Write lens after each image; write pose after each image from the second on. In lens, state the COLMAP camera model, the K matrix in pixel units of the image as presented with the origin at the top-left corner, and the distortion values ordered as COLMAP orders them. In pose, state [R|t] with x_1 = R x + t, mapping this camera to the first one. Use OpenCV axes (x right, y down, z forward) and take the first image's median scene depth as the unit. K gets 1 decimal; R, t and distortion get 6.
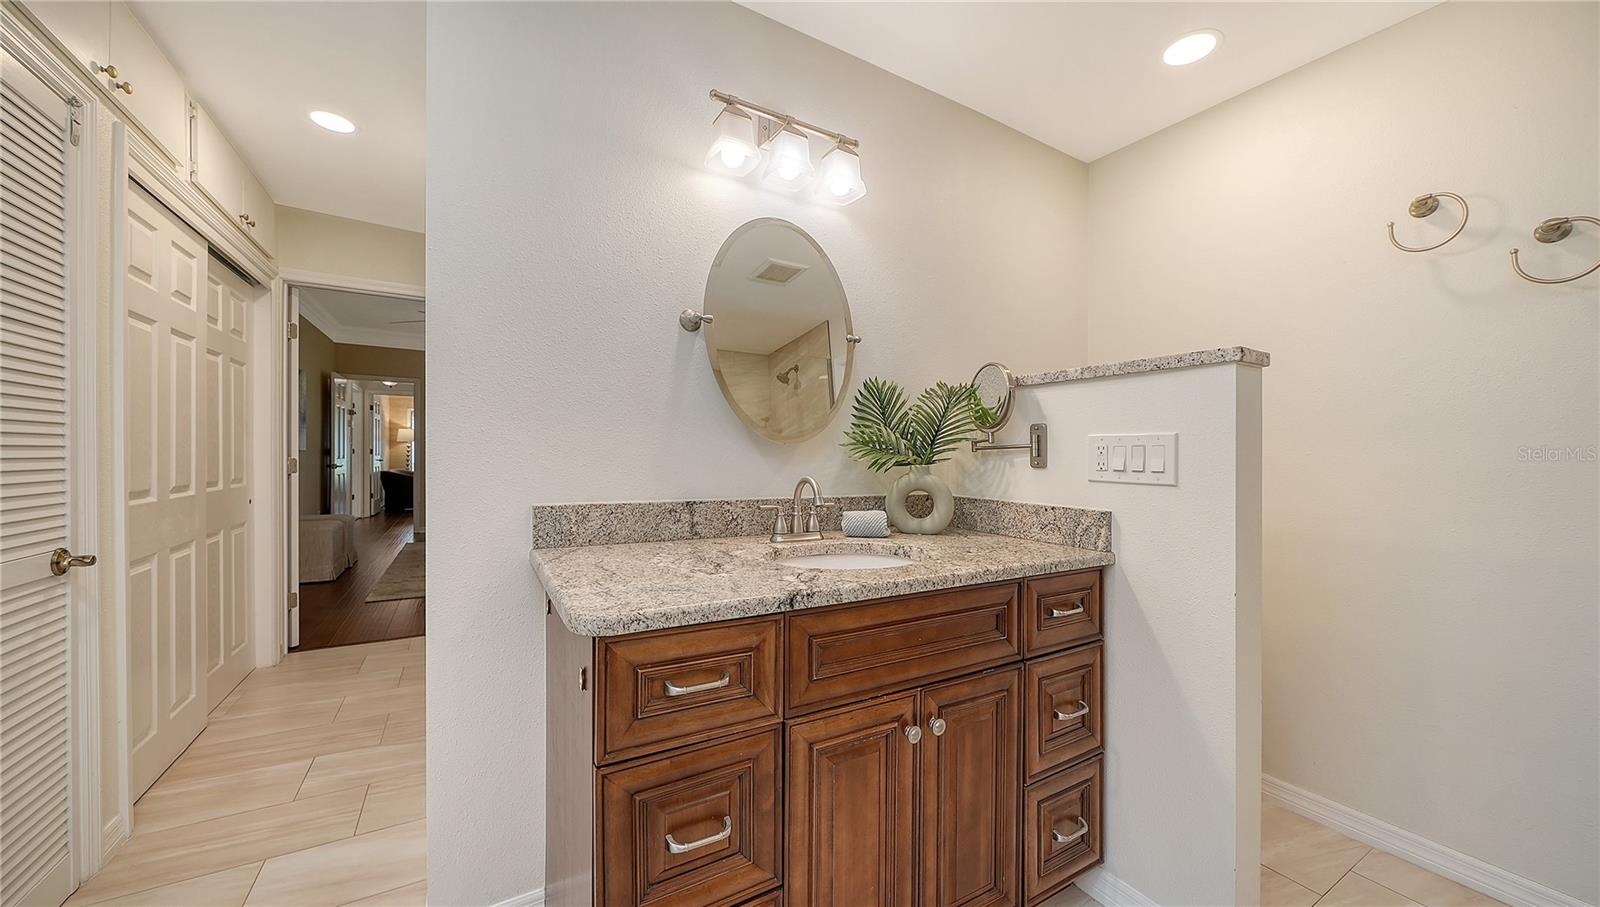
lens RADIAL K [[563.0, 0, 800.0], [0, 563.0, 453.5], [0, 0, 1]] dist [0.000213, 0.000000]
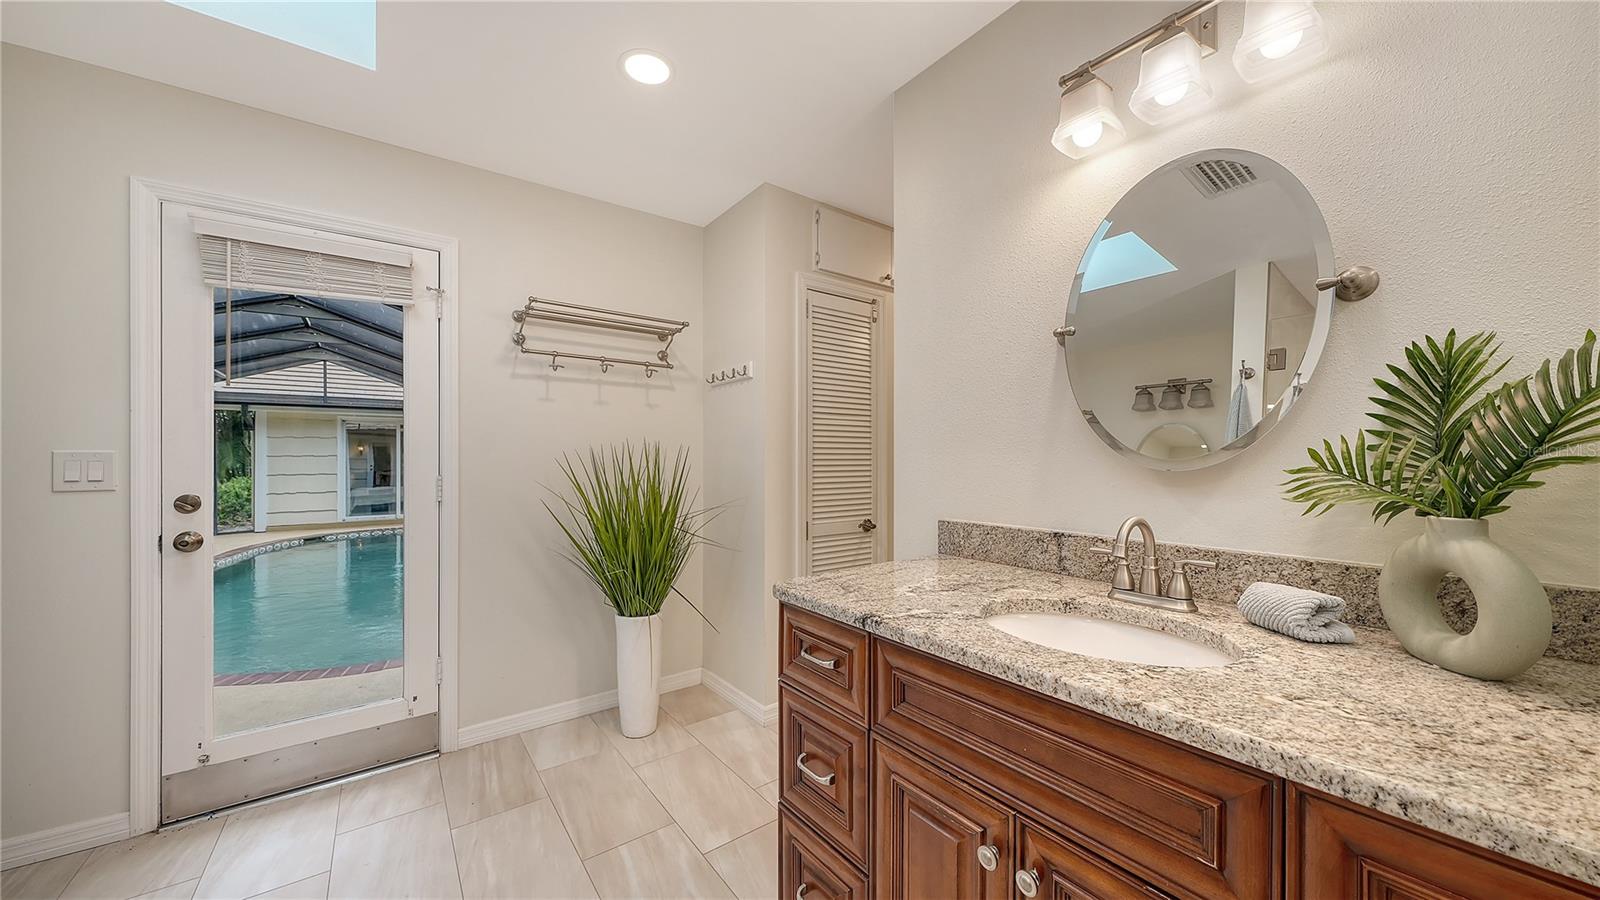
lens RADIAL K [[561.5, 0, 800.5], [0, 561.5, 460.3], [0, 0, 1]] dist [-0.001230, -0.000083]
pose [[0.121075, -0.010586, -0.992587, 0.675620], [0.006429, 0.999931, -0.009880, -0.027765], [0.992623, -0.005185, 0.121134, 0.471589]]
